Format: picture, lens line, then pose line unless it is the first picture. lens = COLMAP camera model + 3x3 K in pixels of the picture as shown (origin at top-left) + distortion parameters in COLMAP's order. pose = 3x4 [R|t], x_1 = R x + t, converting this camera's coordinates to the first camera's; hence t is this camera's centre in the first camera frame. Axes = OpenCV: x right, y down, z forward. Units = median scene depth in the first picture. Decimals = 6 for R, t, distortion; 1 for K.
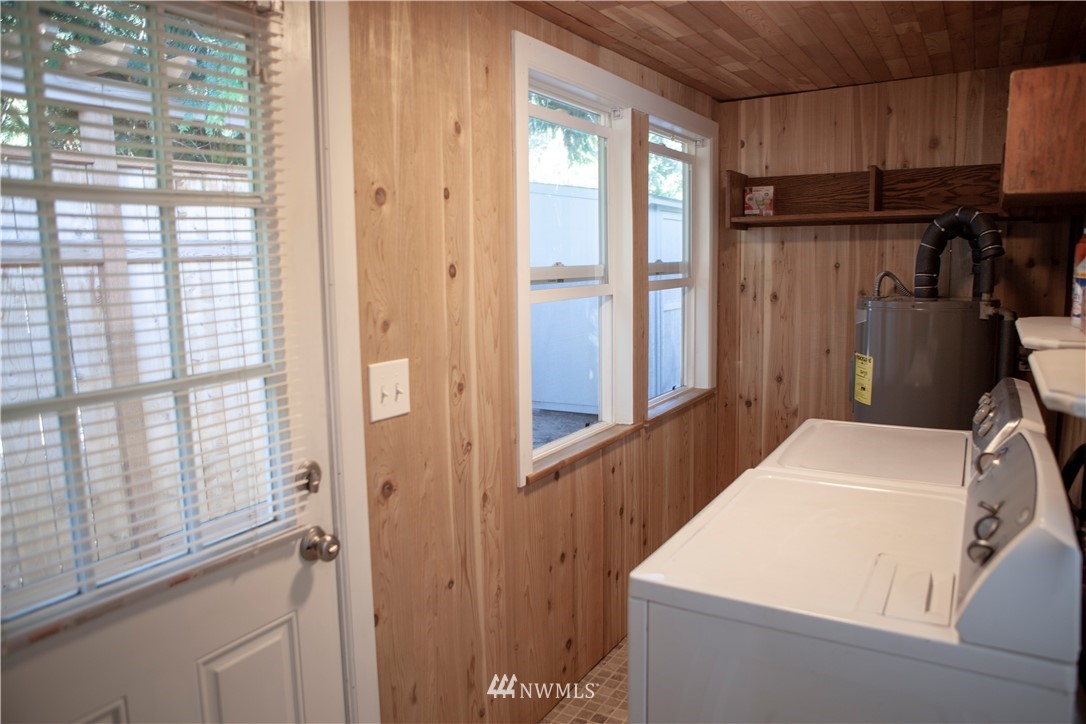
lens RADIAL K [[751.2, 0, 543.0], [0, 751.2, 362.0], [0, 0, 1]] dist [-0.105996, 0.079291]
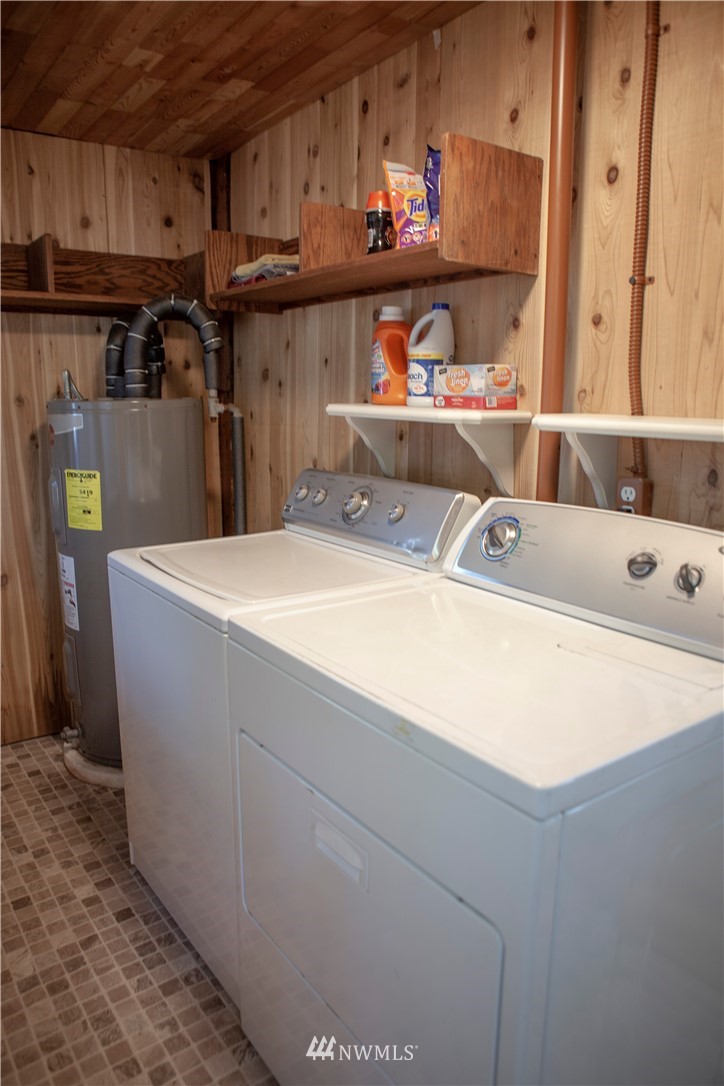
lens RADIAL K [[751.6, 0, 362.0], [0, 751.6, 543.0], [0, 0, 1]] dist [-0.046147, 0.003292]
pose [[0.394250, -0.165659, 0.903949, -0.195437], [0.117260, 0.984647, 0.129305, -0.001213], [-0.911492, 0.055018, 0.407622, 0.378266]]
